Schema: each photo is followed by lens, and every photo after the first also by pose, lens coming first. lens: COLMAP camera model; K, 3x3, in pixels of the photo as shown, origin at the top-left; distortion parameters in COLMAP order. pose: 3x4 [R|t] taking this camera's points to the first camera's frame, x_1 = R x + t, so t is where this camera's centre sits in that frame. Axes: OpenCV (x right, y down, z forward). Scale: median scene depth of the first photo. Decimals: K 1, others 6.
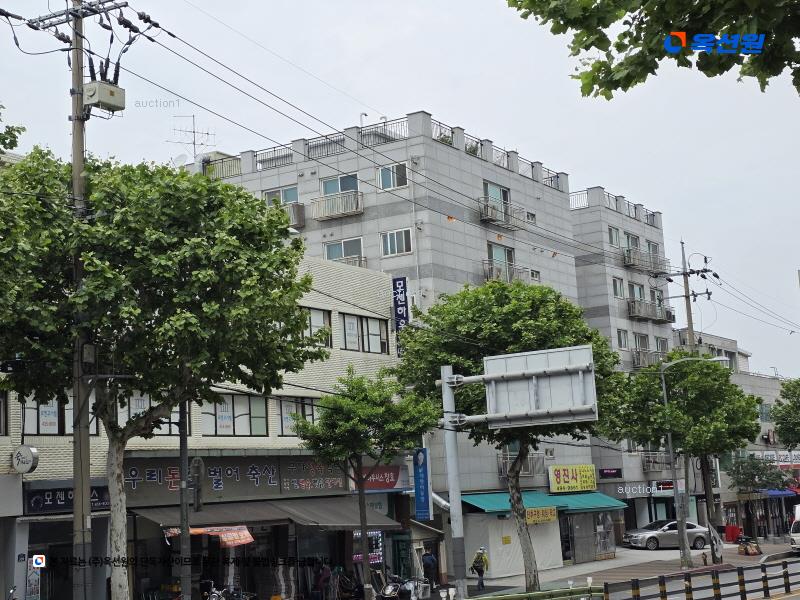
lens RADIAL K [[1227.5, 0, 400.0], [0, 1227.5, 300.0], [0, 0, 1]] dist [0.014577, -0.036775]
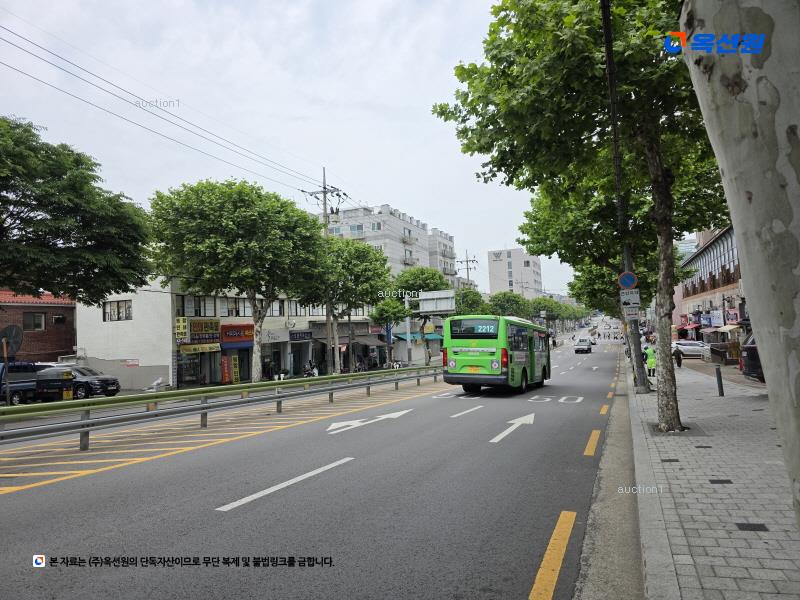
lens RADIAL K [[540.1, 0, 400.0], [0, 540.1, 300.0], [0, 0, 1]] dist [0.000071, -0.000007]
pose [[0.981802, 0.016239, 0.189211, -0.243109], [-0.034432, 0.995046, 0.093264, -0.062019], [-0.186759, -0.098082, 0.977497, -0.359737]]
